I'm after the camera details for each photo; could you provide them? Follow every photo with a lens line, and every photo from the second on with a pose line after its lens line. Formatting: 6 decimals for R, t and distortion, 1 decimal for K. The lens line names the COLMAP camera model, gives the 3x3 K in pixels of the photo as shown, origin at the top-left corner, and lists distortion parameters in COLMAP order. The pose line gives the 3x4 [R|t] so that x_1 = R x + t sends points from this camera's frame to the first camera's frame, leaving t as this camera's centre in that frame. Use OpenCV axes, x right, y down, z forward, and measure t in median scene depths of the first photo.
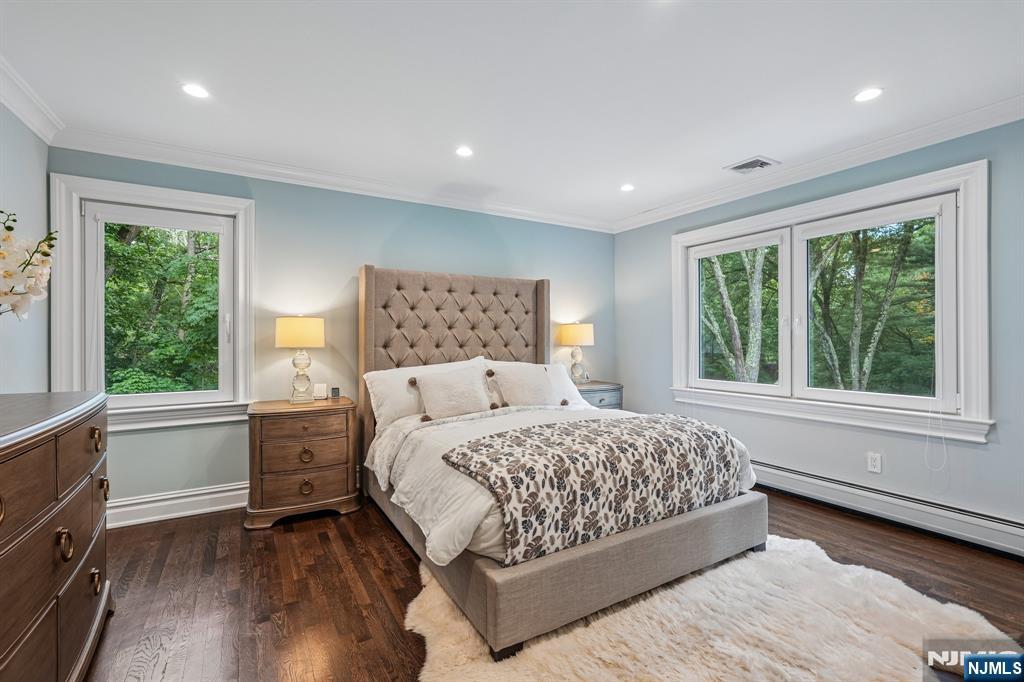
lens RADIAL K [[455.4, 0, 514.5], [0, 455.4, 337.4], [0, 0, 1]] dist [-0.014293, 0.008857]
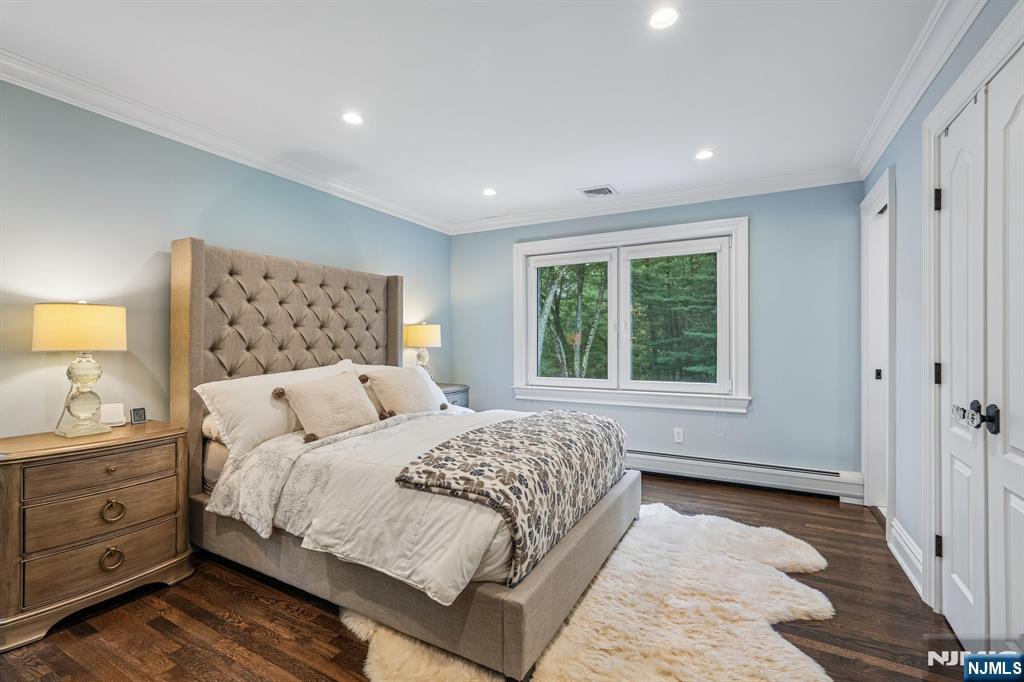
lens RADIAL K [[453.3, 0, 512.9], [0, 453.3, 340.4], [0, 0, 1]] dist [-0.014008, 0.008324]
pose [[0.859205, 0.003794, 0.511618, -0.285032], [-0.004858, 0.999988, 0.000743, 0.003276], [-0.511609, -0.003124, 0.859213, 0.123782]]
